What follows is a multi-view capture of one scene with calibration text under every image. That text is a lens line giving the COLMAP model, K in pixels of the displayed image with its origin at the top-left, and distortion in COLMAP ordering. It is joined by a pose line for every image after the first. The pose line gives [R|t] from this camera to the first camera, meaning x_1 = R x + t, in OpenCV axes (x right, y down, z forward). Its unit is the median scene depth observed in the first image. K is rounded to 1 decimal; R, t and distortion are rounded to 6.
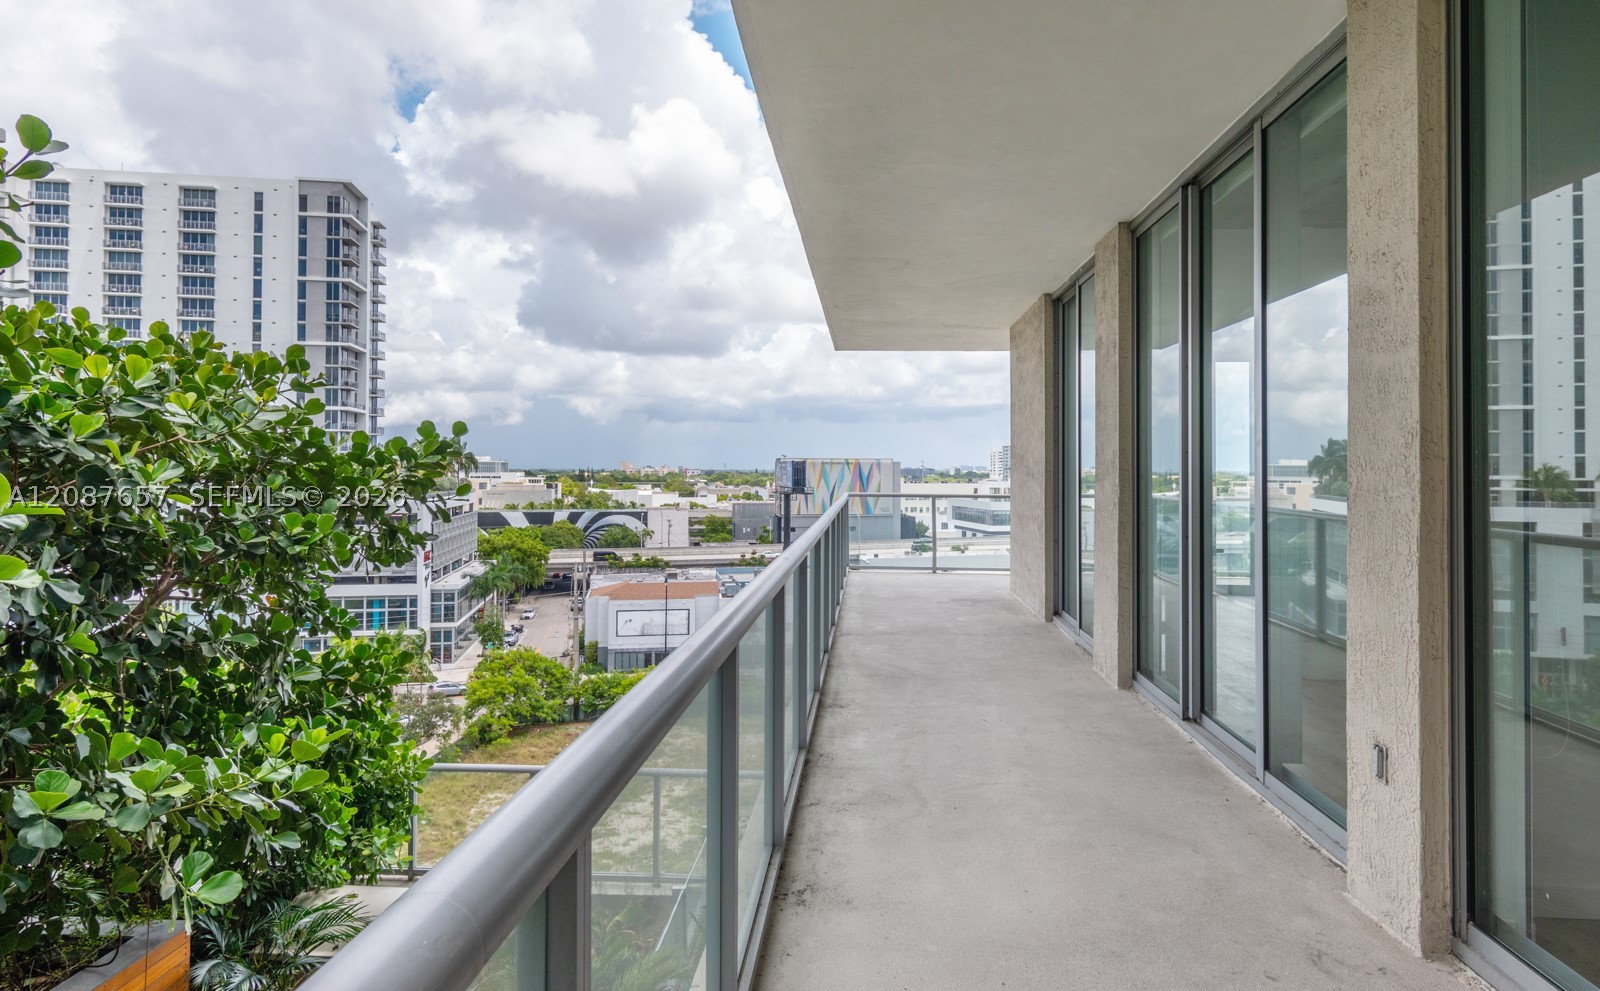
lens RADIAL K [[961.5, 0, 803.4], [0, 961.5, 454.0], [0, 0, 1]] dist [0.000943, -0.000066]
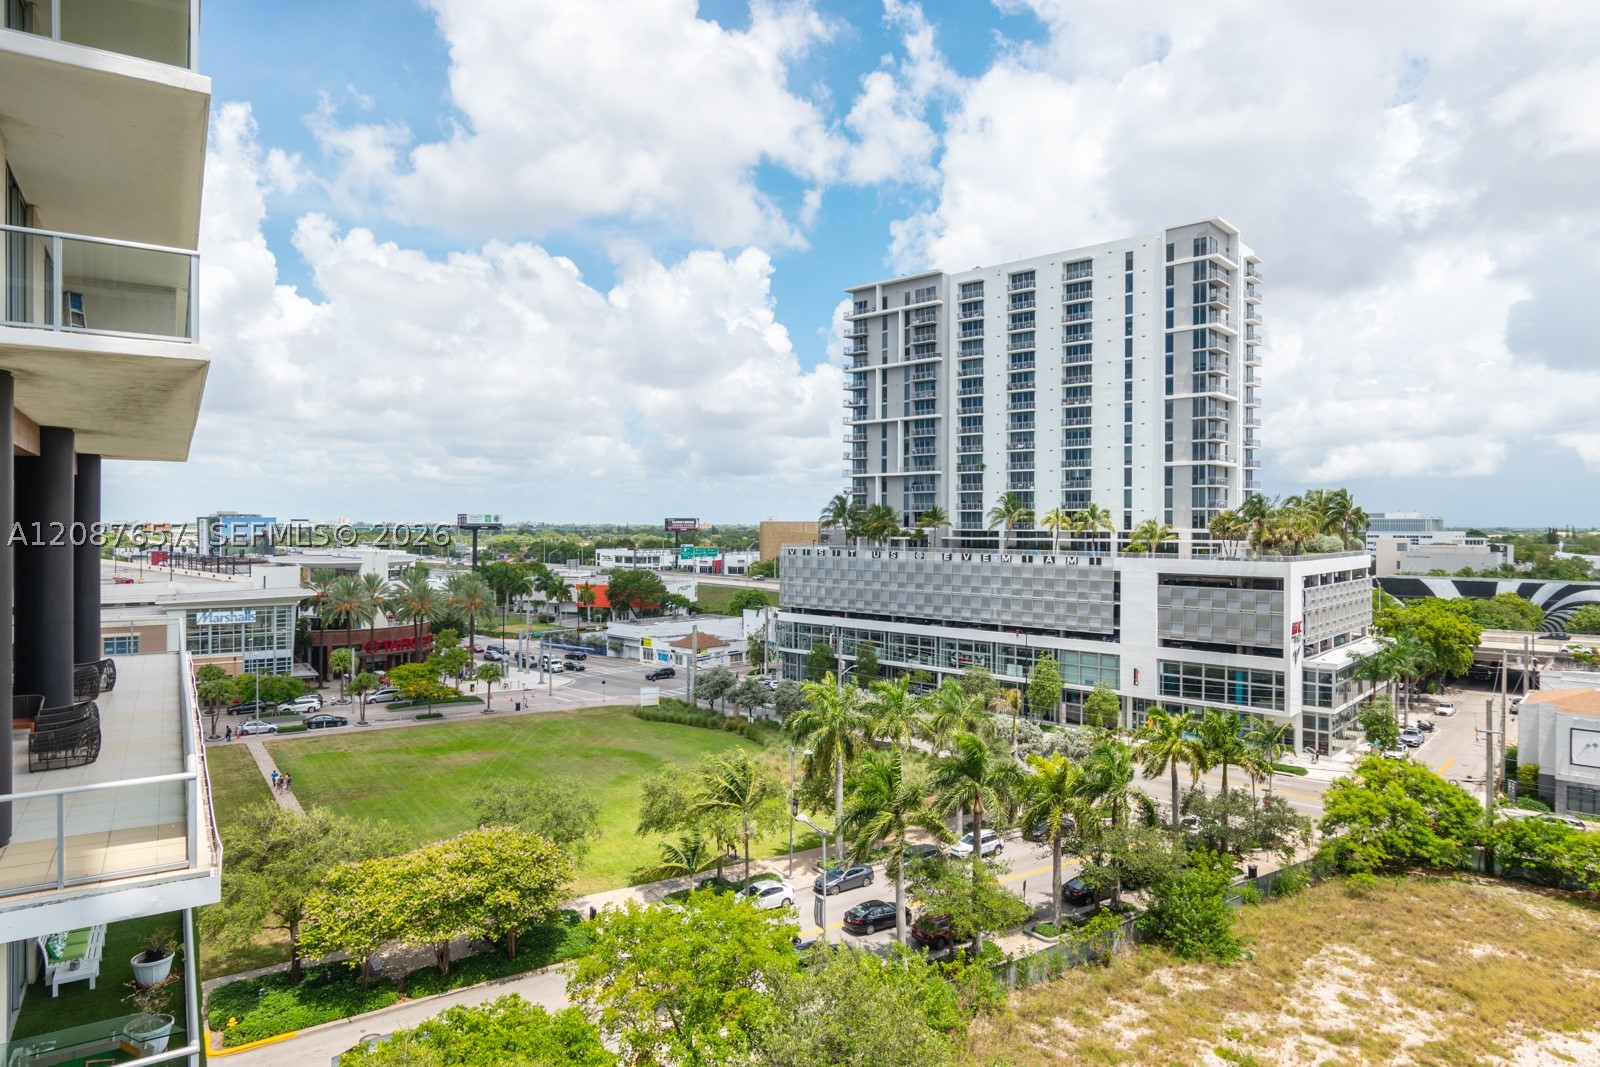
lens RADIAL K [[941.4, 0, 800.0], [0, 941.4, 533.5], [0, 0, 1]] dist [-0.006163, 0.000398]
pose [[0.609567, 0.006668, -0.792706, 0.005287], [0.011071, 0.999795, 0.016924, 0.001855], [0.792657, -0.019092, 0.609369, 0.121668]]
